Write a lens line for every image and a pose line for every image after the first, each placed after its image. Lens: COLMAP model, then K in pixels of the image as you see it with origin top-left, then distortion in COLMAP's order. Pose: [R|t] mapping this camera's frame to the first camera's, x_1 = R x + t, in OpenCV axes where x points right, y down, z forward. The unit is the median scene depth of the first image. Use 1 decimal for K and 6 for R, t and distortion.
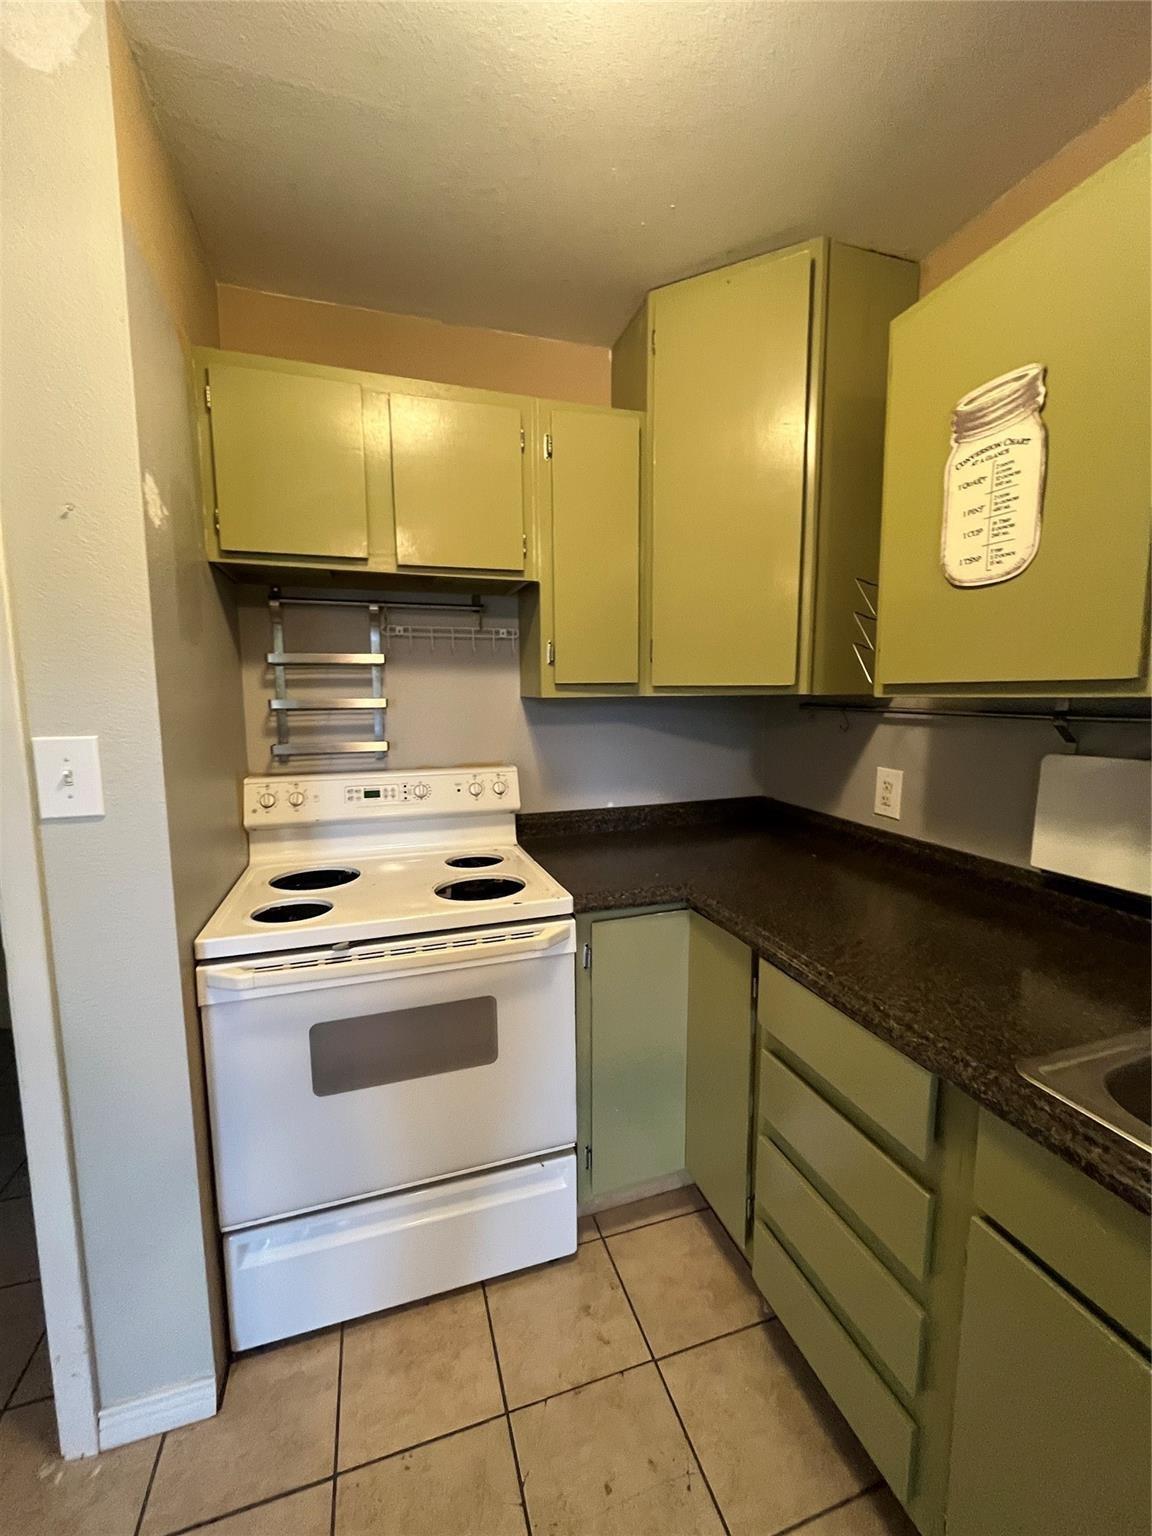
lens RADIAL K [[620.5, 0, 572.5], [0, 620.5, 766.3], [0, 0, 1]] dist [0.000947, 0.000039]
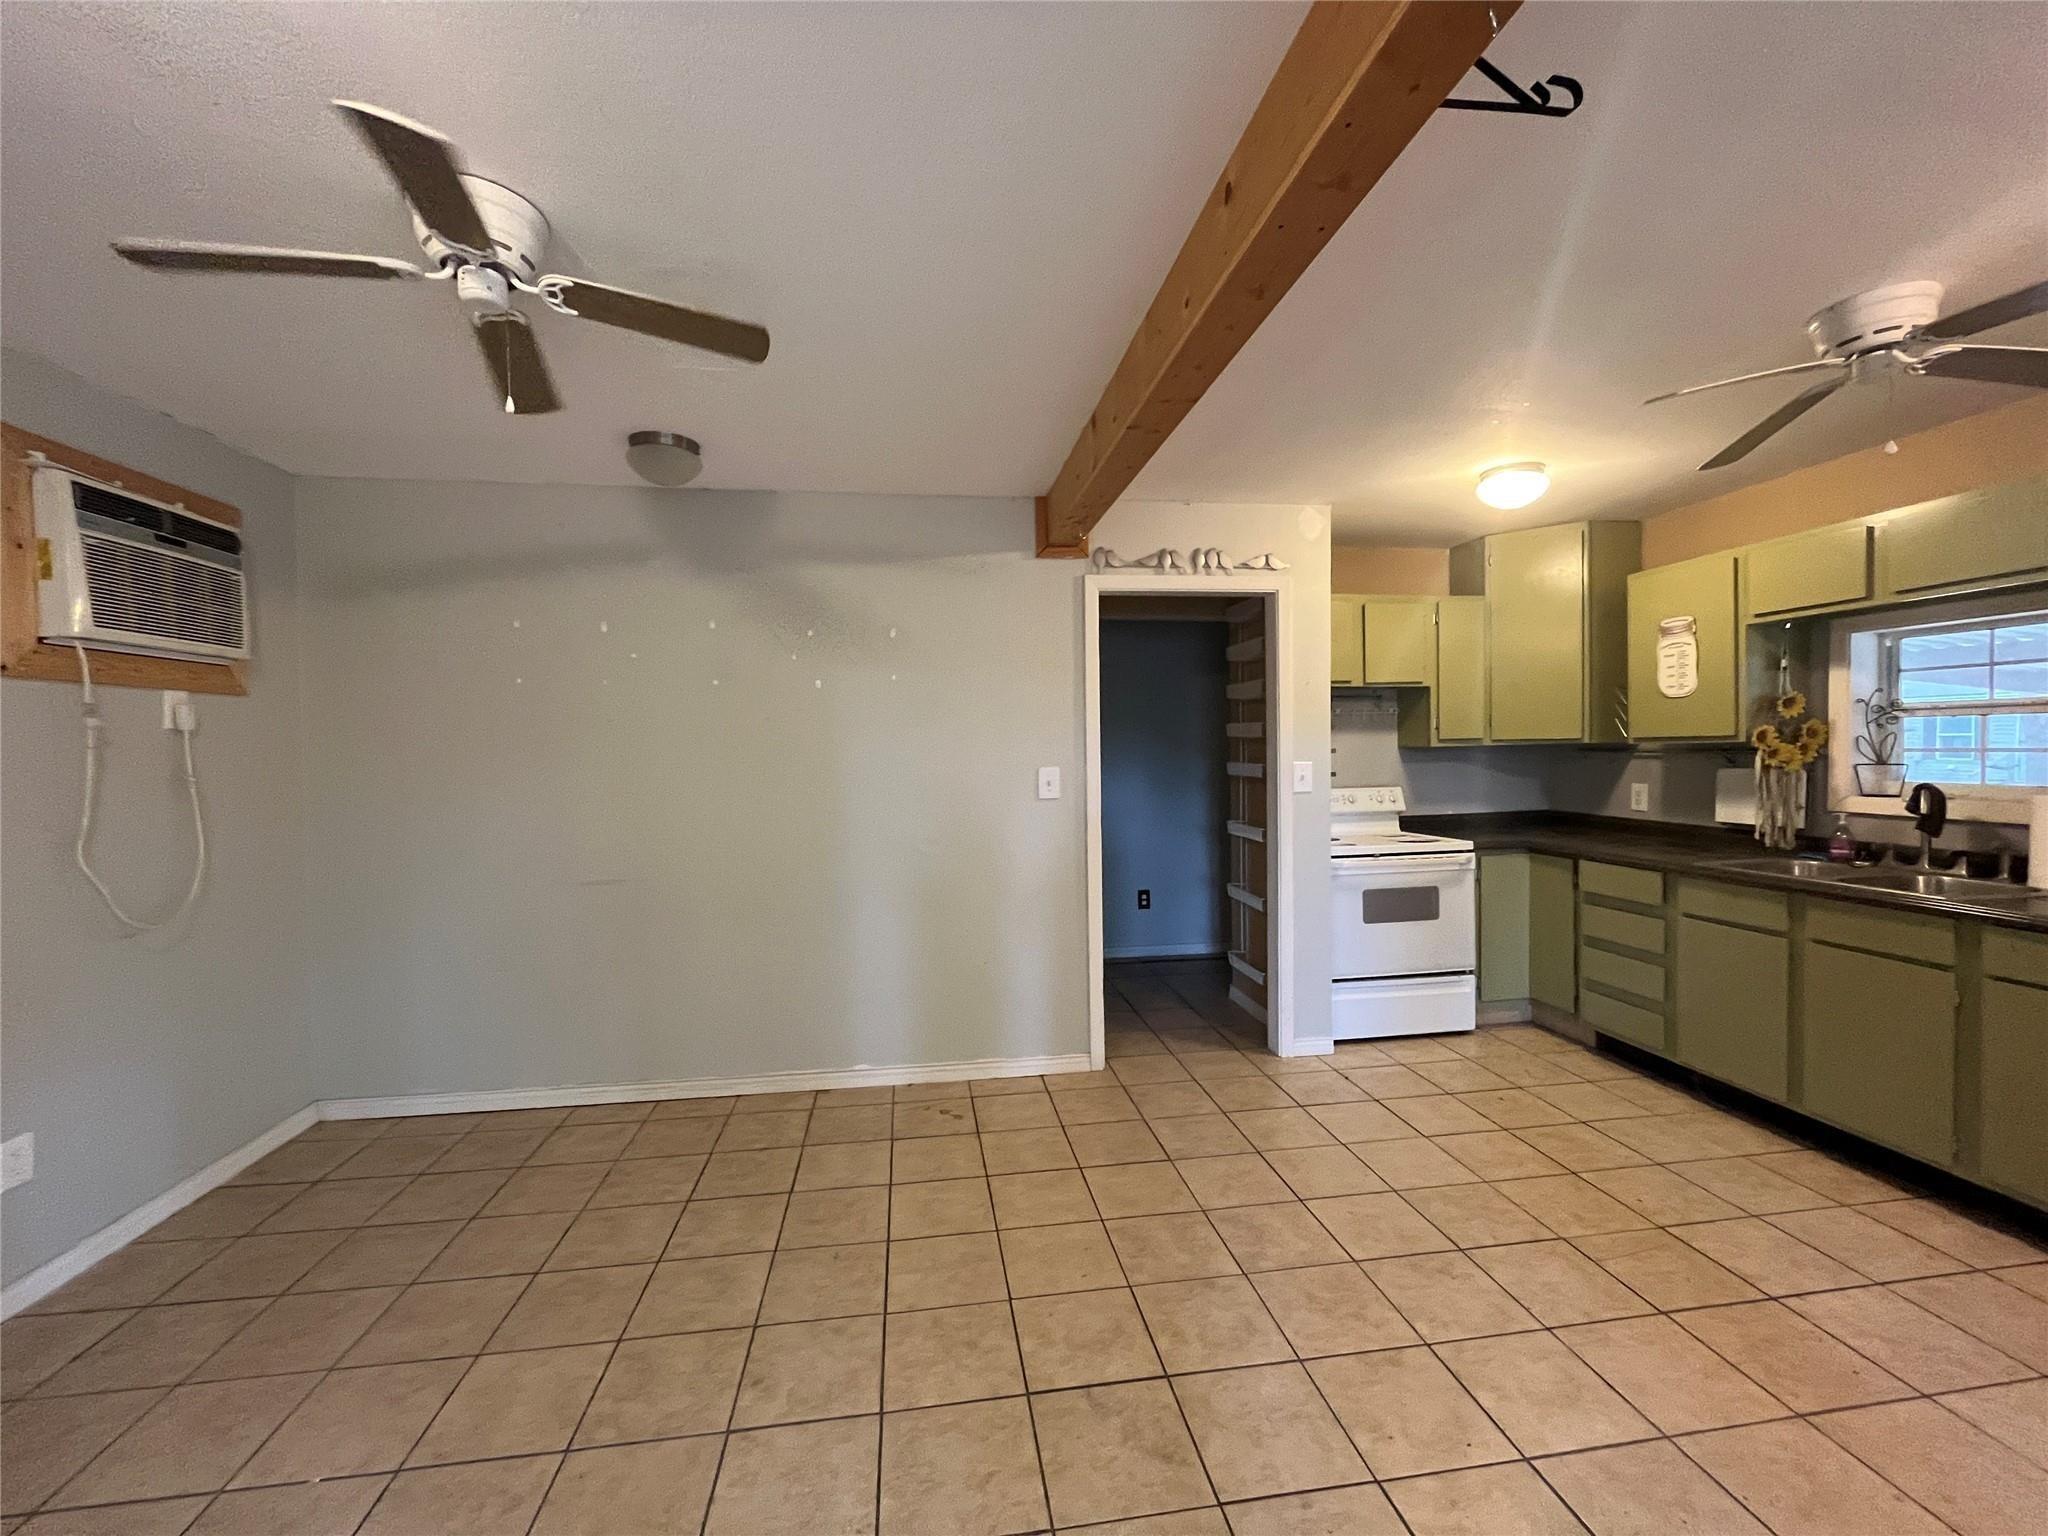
lens RADIAL K [[827.4, 0, 1027.9], [0, 827.4, 771.7], [0, 0, 1]] dist [0.000947, 0.000039]
pose [[0.986523, -0.006941, -0.163478, -0.974376], [-0.008027, 0.995844, -0.090723, 0.232243], [0.163429, 0.090813, 0.982367, -1.901886]]
